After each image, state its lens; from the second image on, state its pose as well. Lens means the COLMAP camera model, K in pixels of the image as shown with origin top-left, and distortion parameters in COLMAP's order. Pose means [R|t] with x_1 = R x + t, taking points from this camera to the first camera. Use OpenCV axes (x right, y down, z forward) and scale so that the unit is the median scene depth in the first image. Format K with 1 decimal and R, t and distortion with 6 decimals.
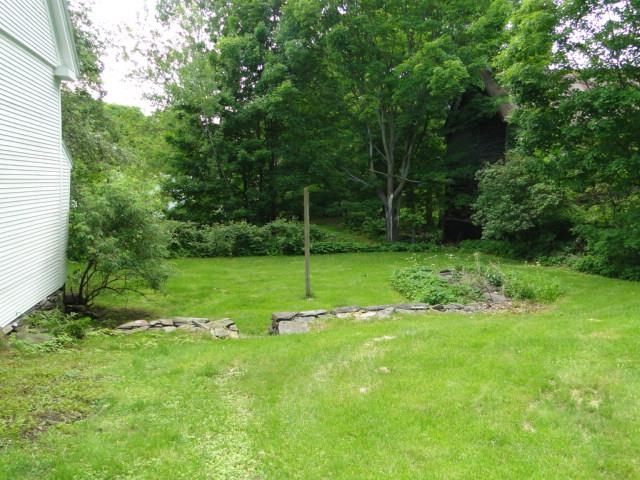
lens RADIAL K [[544.5, 0, 320.0], [0, 544.5, 240.0], [0, 0, 1]] dist [0.000840, 0.002844]
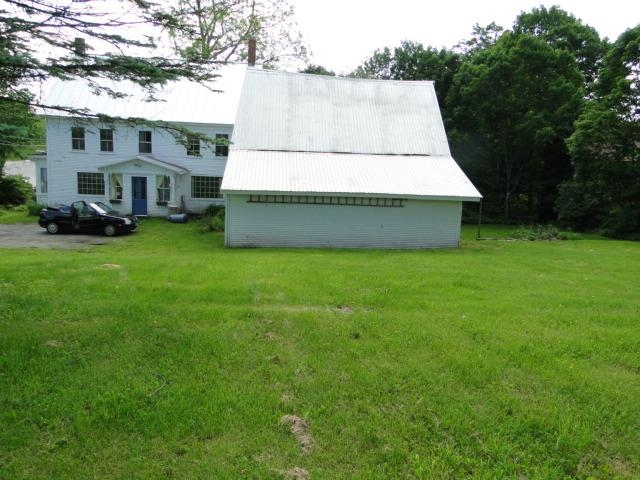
lens RADIAL K [[544.5, 0, 320.0], [0, 544.5, 240.0], [0, 0, 1]] dist [0.000840, 0.002844]
pose [[0.984928, 0.058620, -0.162728, -0.213885], [-0.051440, 0.997522, 0.047997, 0.020249], [0.165139, -0.038903, 0.985503, -1.036657]]
